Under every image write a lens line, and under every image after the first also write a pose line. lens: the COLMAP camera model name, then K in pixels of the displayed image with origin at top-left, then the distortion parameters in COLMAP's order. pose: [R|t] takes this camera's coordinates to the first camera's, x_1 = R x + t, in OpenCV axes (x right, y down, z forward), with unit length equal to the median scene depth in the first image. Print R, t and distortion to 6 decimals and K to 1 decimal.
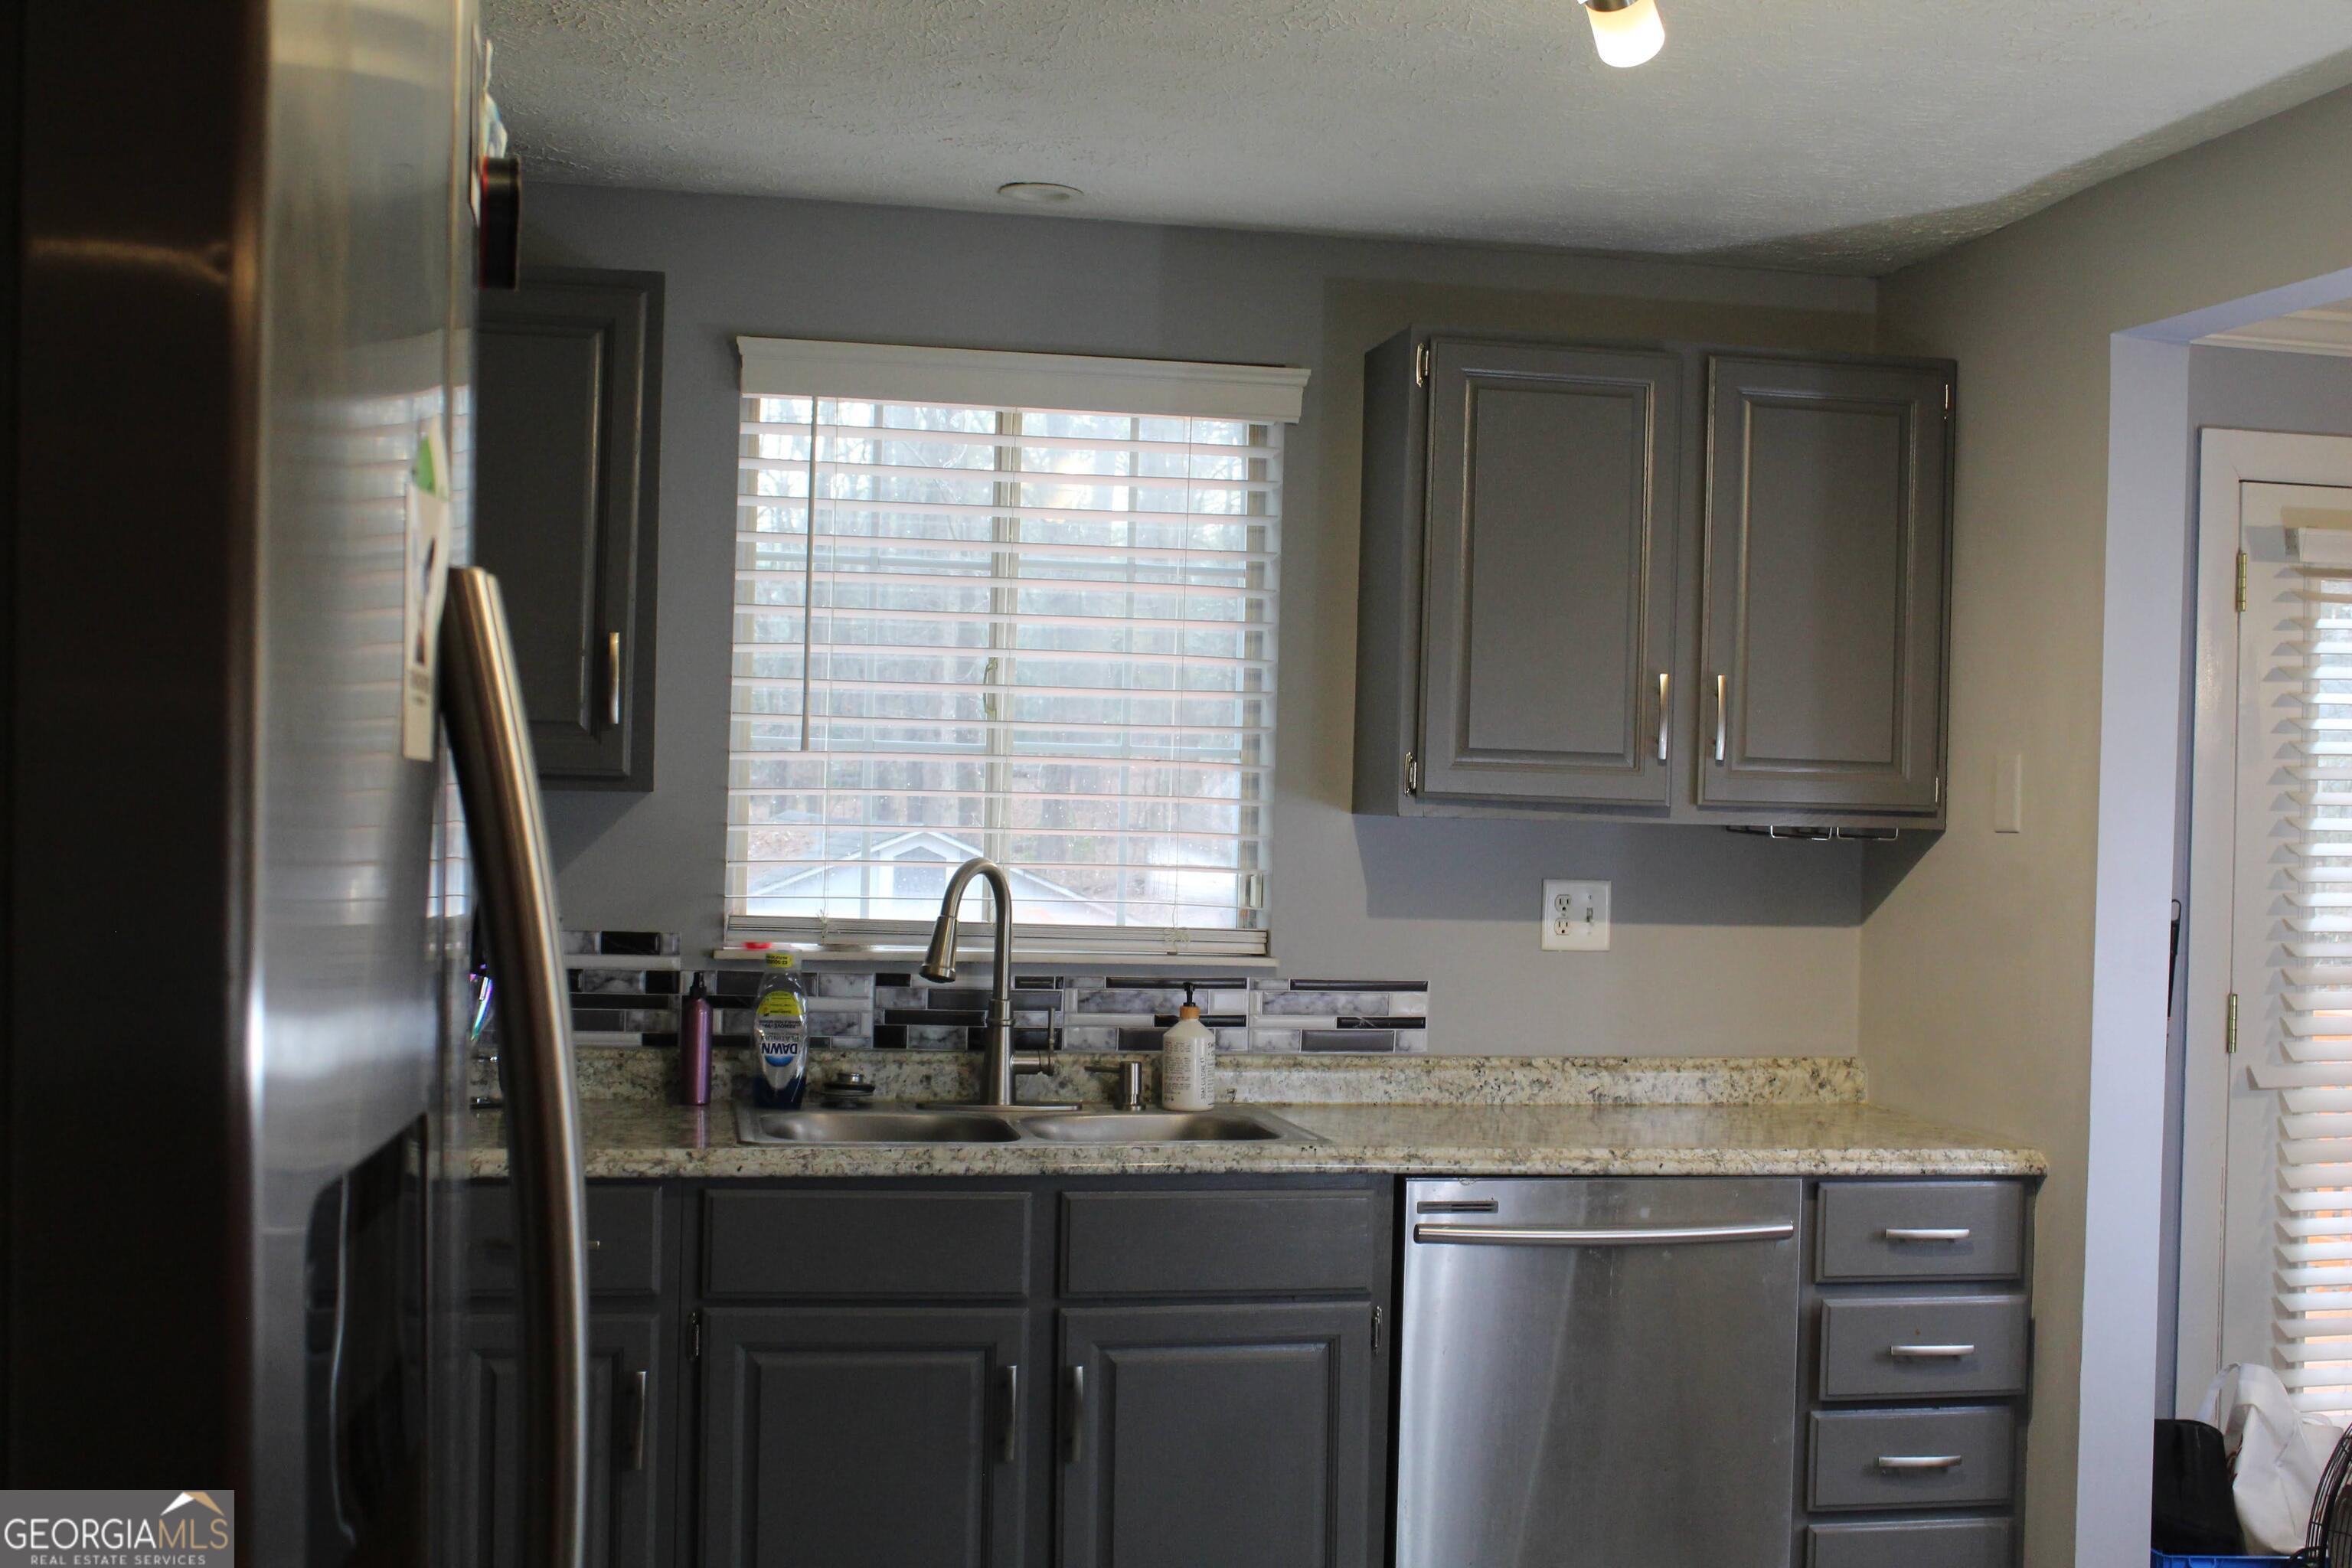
lens RADIAL K [[2676.5, 0, 1185.6], [0, 2676.5, 786.2], [0, 0, 1]] dist [-0.030820, 0.000000]
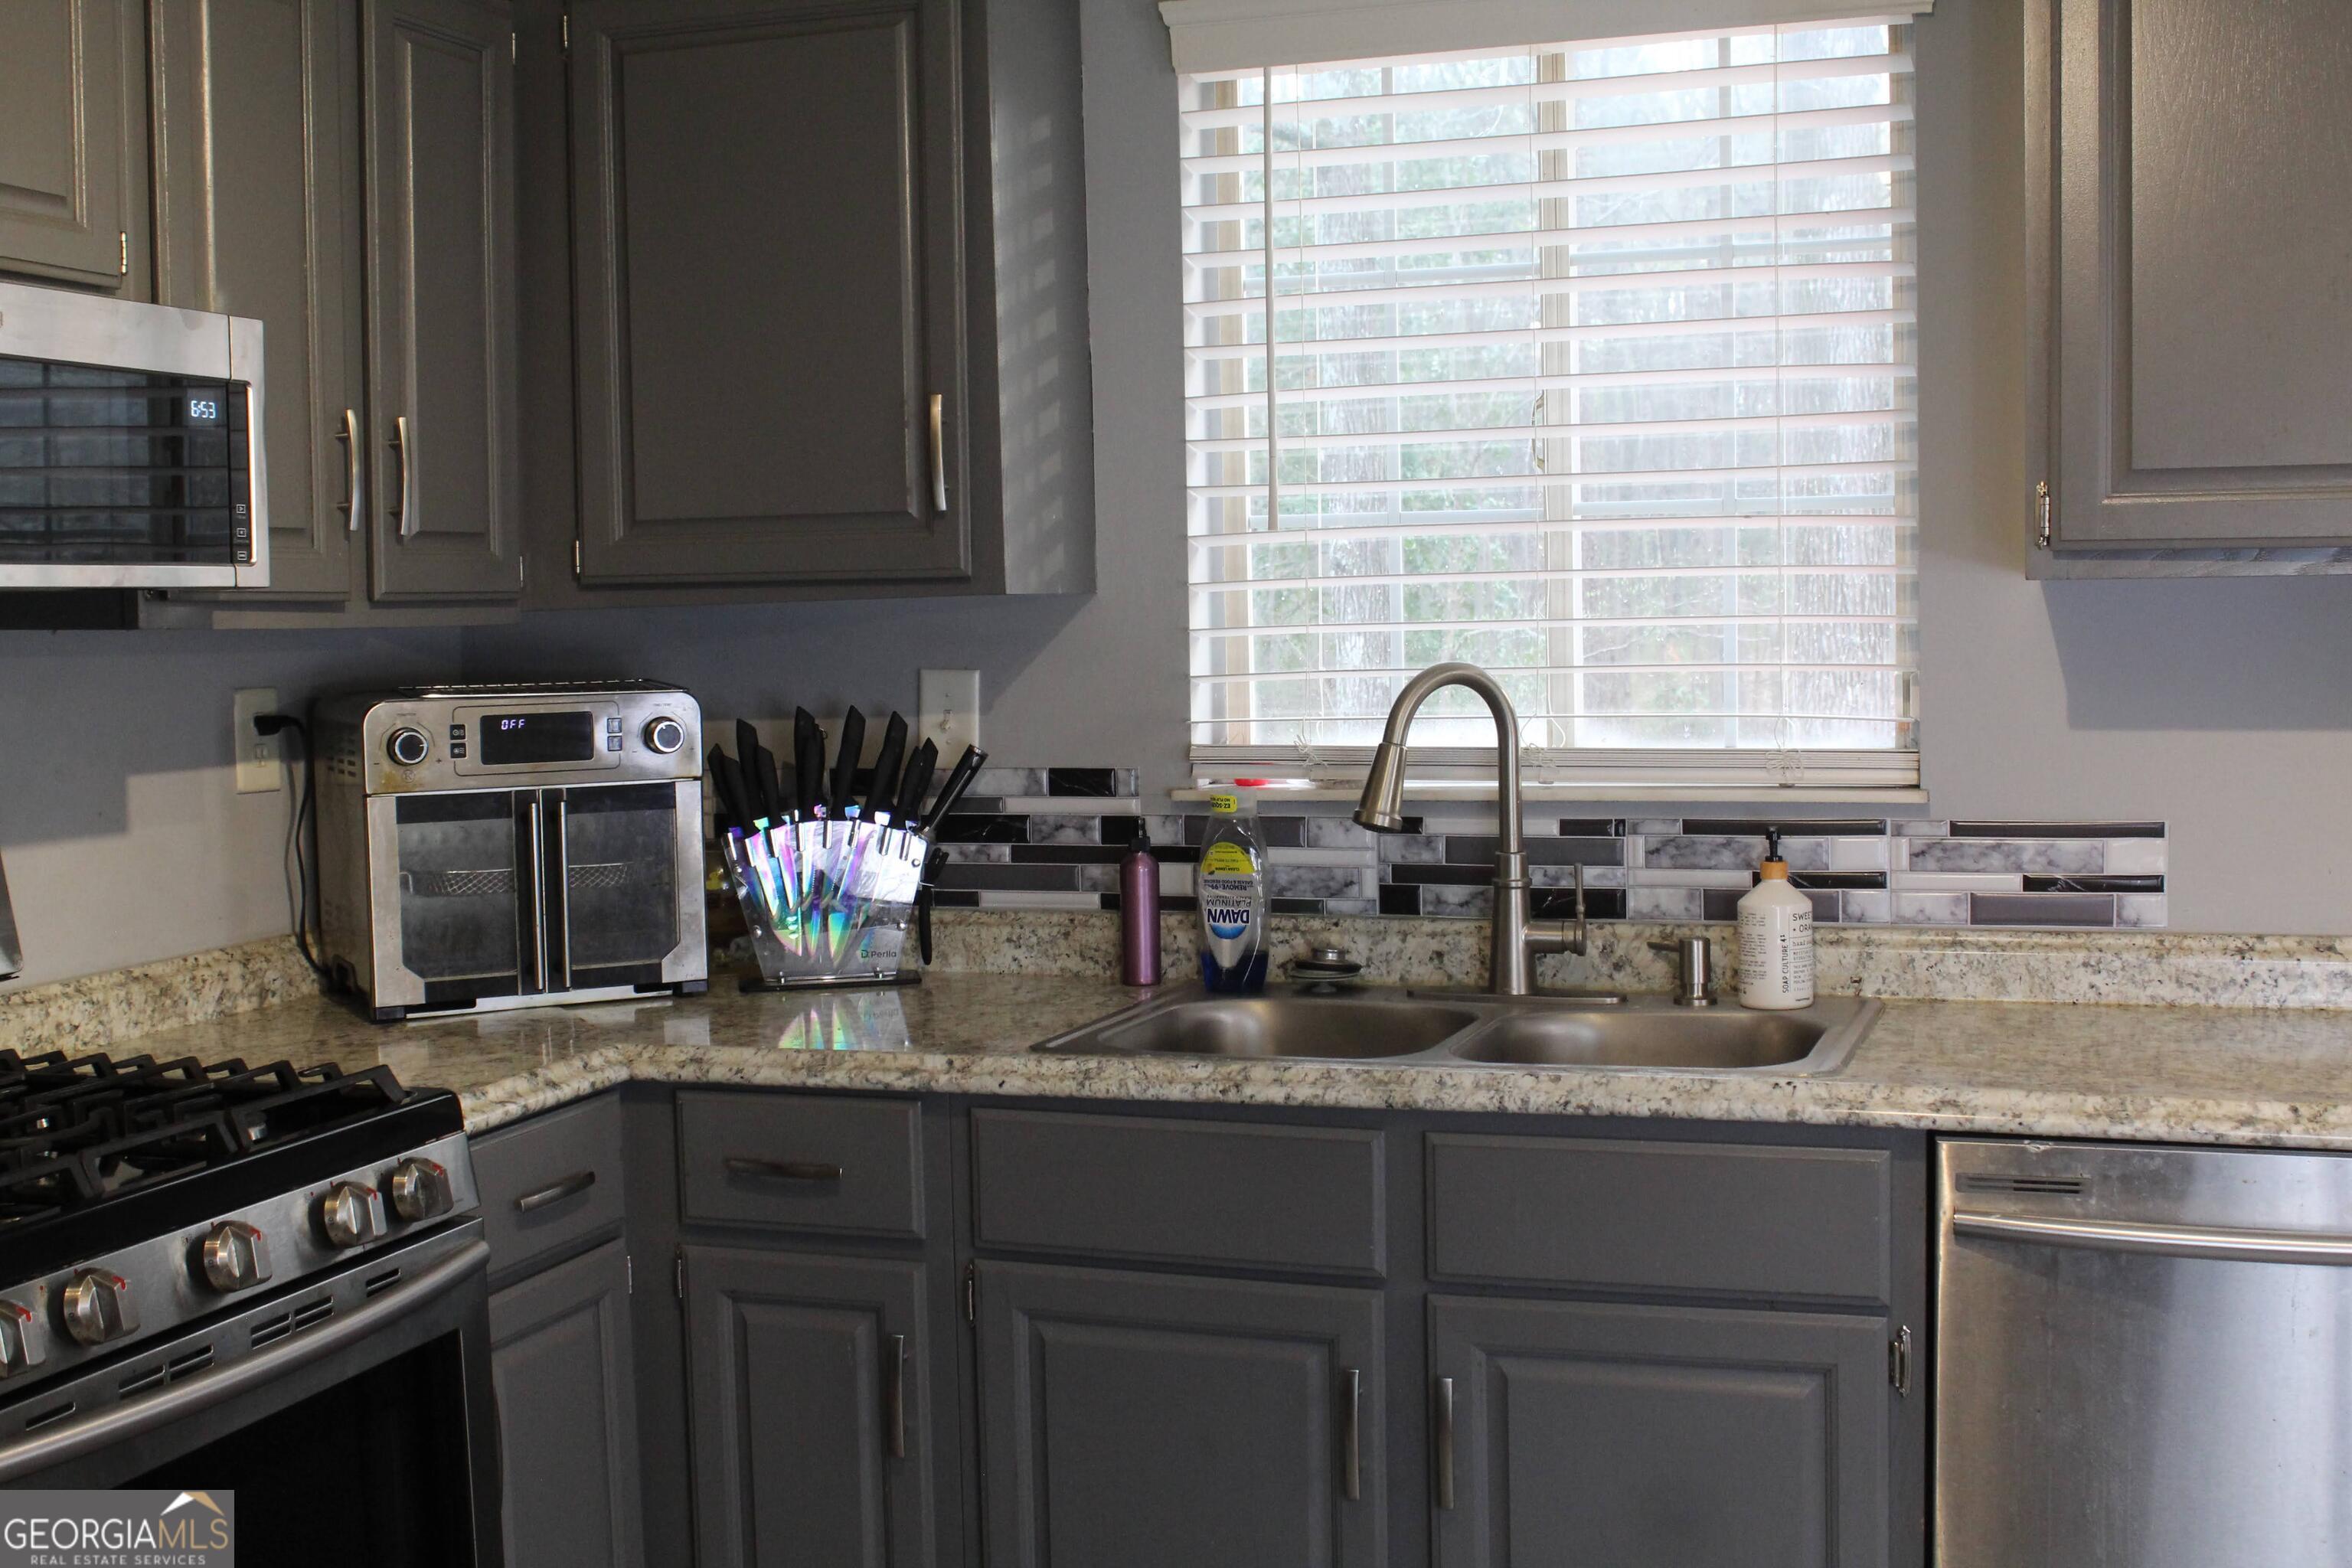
lens RADIAL K [[2676.5, 0, 1172.2], [0, 2676.5, 774.5], [0, 0, 1]] dist [-0.030820, 0.000000]
pose [[0.867609, -0.013165, -0.497073, 0.217240], [0.047278, 0.997305, 0.056107, 0.012343], [0.494995, -0.072179, 0.865893, 0.314149]]
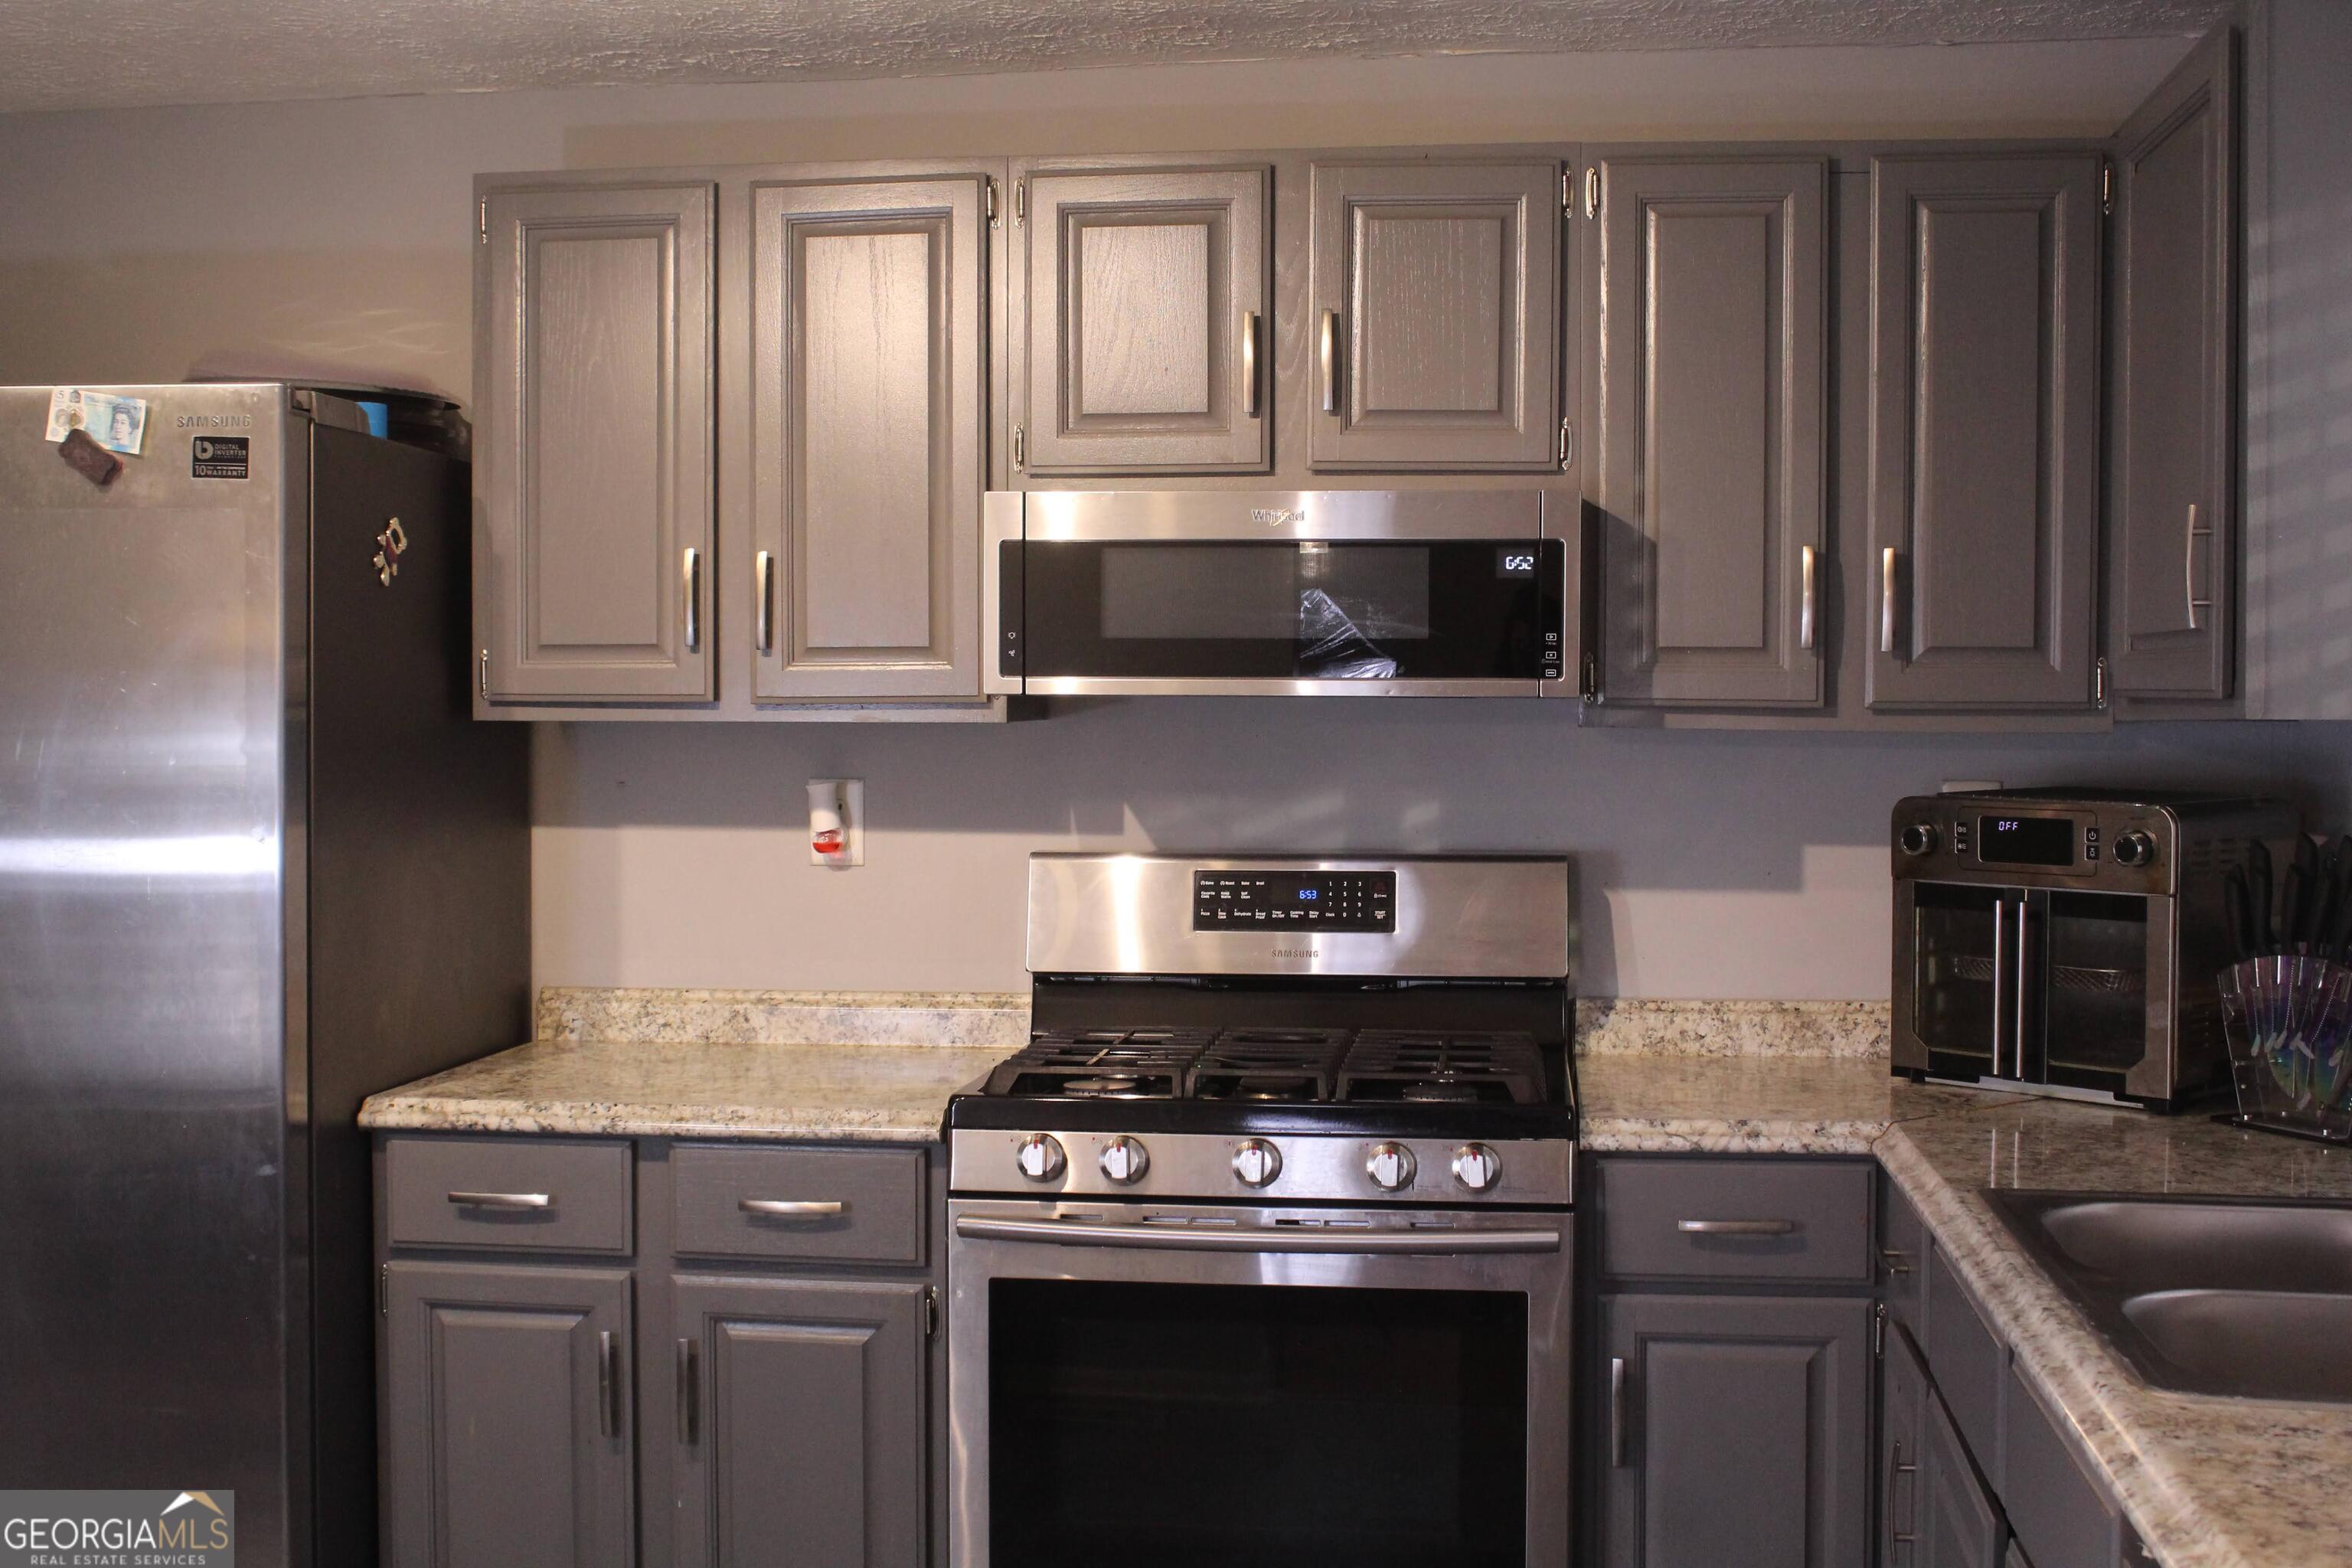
lens RADIAL K [[2676.5, 0, 1178.3], [0, 2676.5, 785.7], [0, 0, 1]] dist [-0.030820, 0.000000]
pose [[-0.301156, 0.003011, -0.953570, 0.528512], [-0.003036, 0.999987, 0.004116, 0.017143], [0.953570, 0.004134, -0.301143, 0.883738]]
